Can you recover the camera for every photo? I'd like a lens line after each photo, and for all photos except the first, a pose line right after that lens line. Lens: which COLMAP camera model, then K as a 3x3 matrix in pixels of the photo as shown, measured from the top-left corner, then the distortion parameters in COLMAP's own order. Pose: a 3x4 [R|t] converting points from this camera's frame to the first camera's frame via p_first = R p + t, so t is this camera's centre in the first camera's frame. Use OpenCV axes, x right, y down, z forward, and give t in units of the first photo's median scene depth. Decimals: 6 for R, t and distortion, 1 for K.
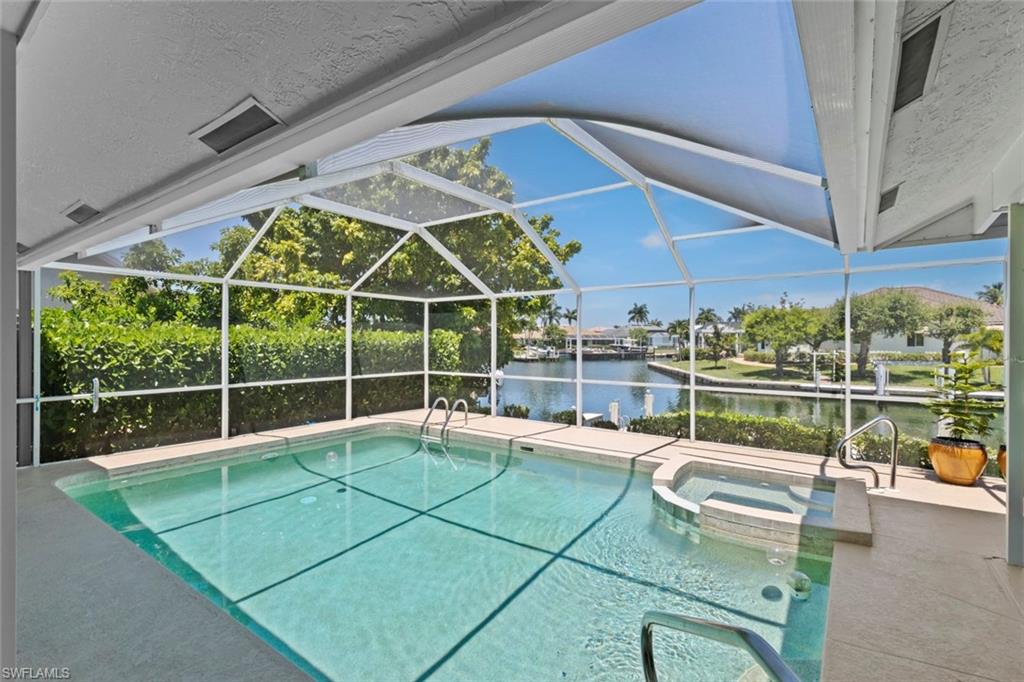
lens RADIAL K [[476.5, 0, 516.3], [0, 476.5, 337.5], [0, 0, 1]] dist [-0.020642, -0.000444]
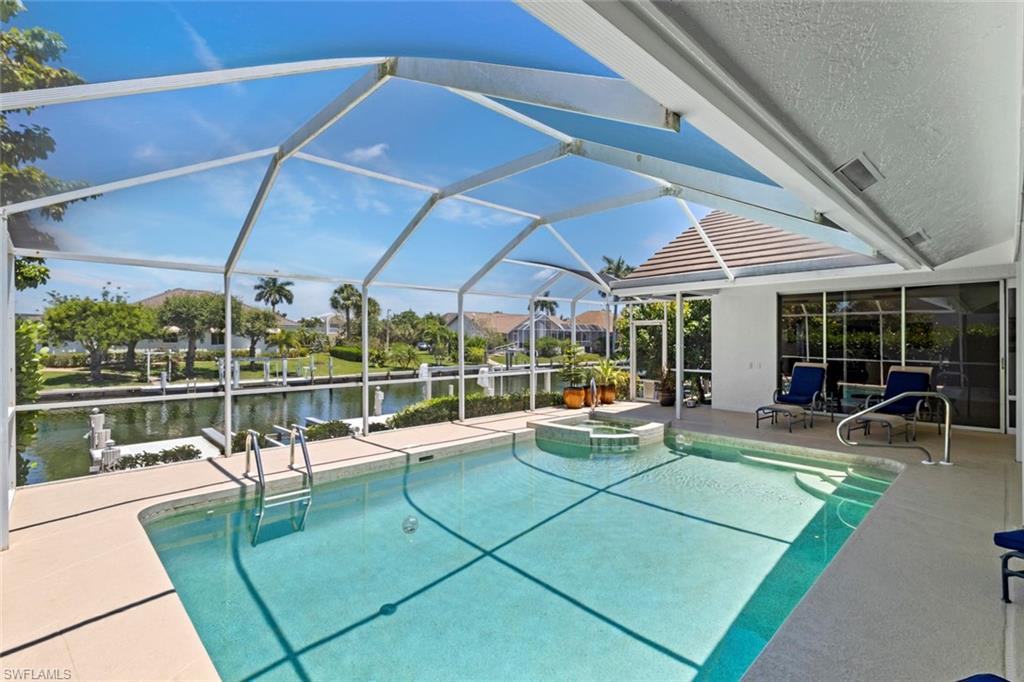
lens RADIAL K [[476.5, 0, 522.0], [0, 476.5, 339.5], [0, 0, 1]] dist [-0.020642, -0.000444]
pose [[0.086211, 0.002038, 0.996275, -0.456775], [-0.009899, 0.999950, -0.001189, 0.000737], [-0.996228, -0.009760, 0.086227, 0.378054]]
